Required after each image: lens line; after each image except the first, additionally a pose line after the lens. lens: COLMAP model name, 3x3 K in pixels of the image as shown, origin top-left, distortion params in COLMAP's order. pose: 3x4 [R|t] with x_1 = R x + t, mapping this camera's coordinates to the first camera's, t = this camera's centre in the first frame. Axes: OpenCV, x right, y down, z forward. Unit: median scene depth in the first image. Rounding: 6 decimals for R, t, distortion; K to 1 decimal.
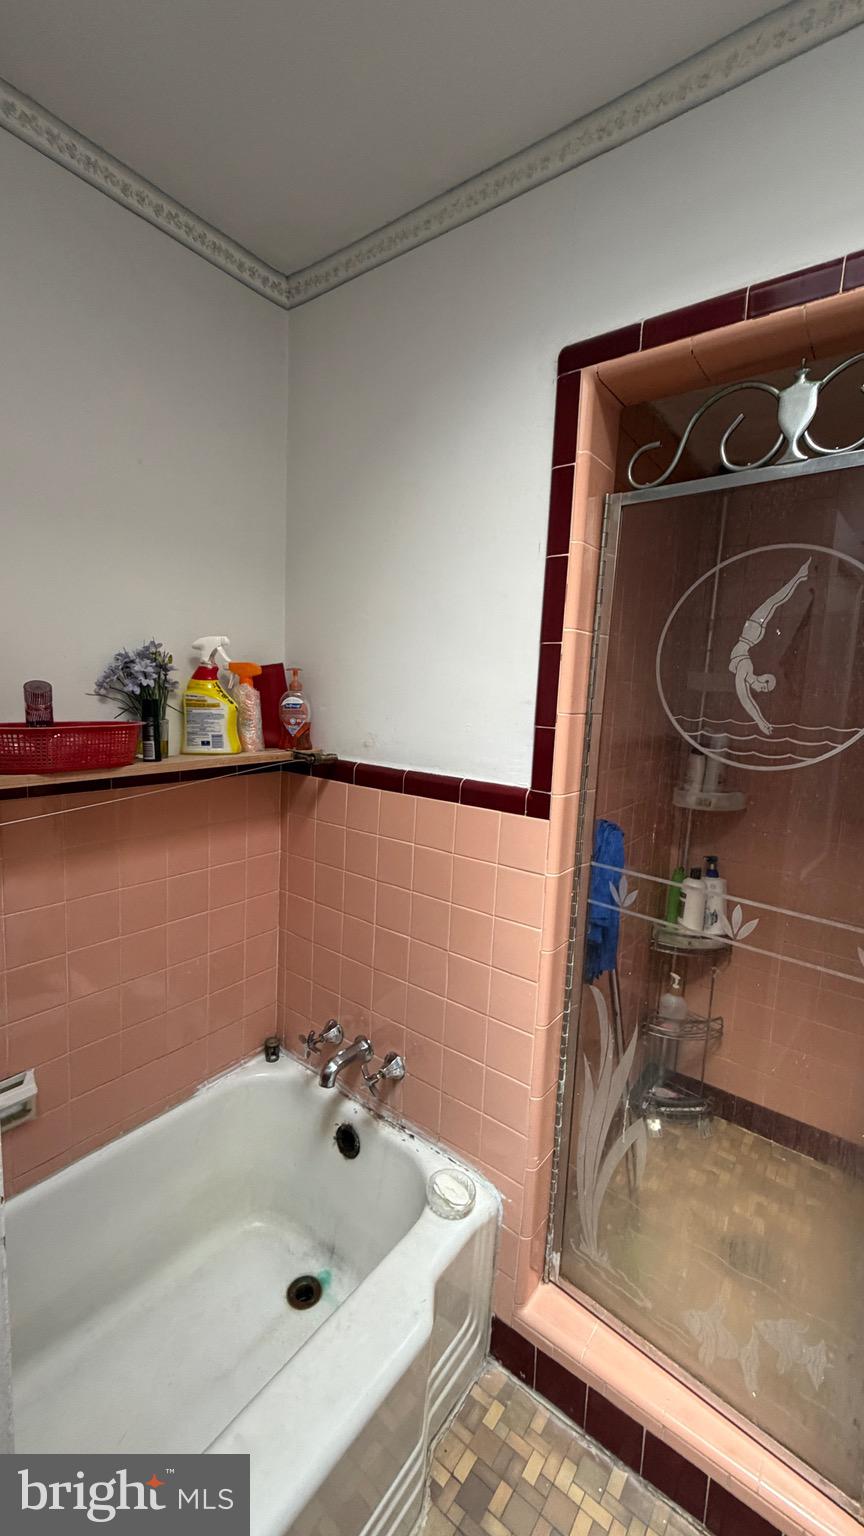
lens RADIAL K [[614.7, 0, 433.9], [0, 614.7, 764.8], [0, 0, 1]] dist [-0.001378, 0.000505]
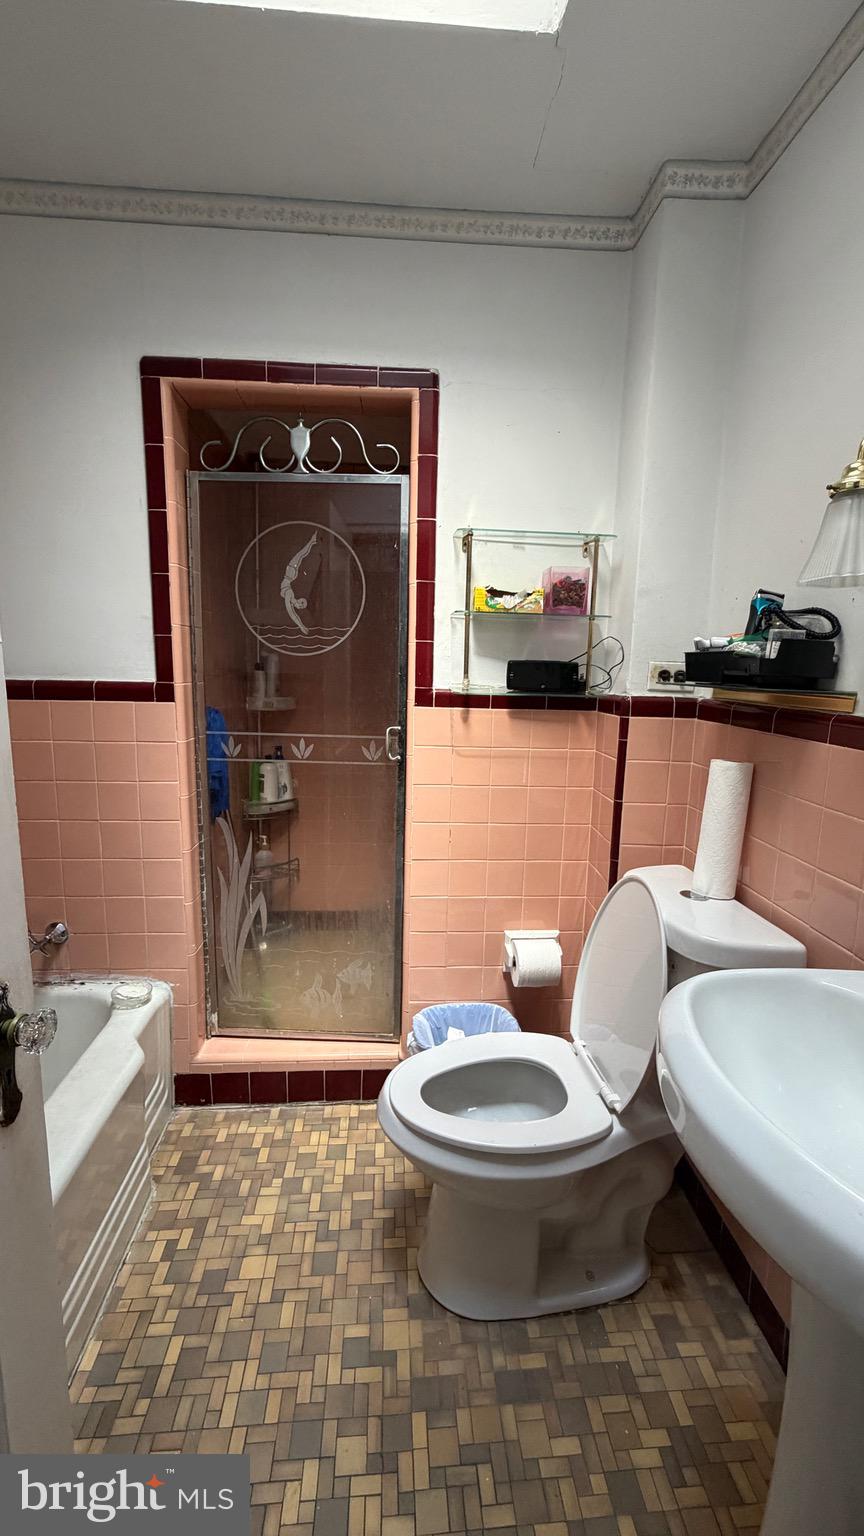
lens RADIAL K [[614.7, 0, 427.5], [0, 614.7, 762.8], [0, 0, 1]] dist [-0.001378, 0.000505]
pose [[0.763283, -0.131646, 0.632510, -0.265339], [0.094822, 0.991245, 0.091883, 0.145728], [-0.639068, -0.010156, 0.769083, -0.433042]]
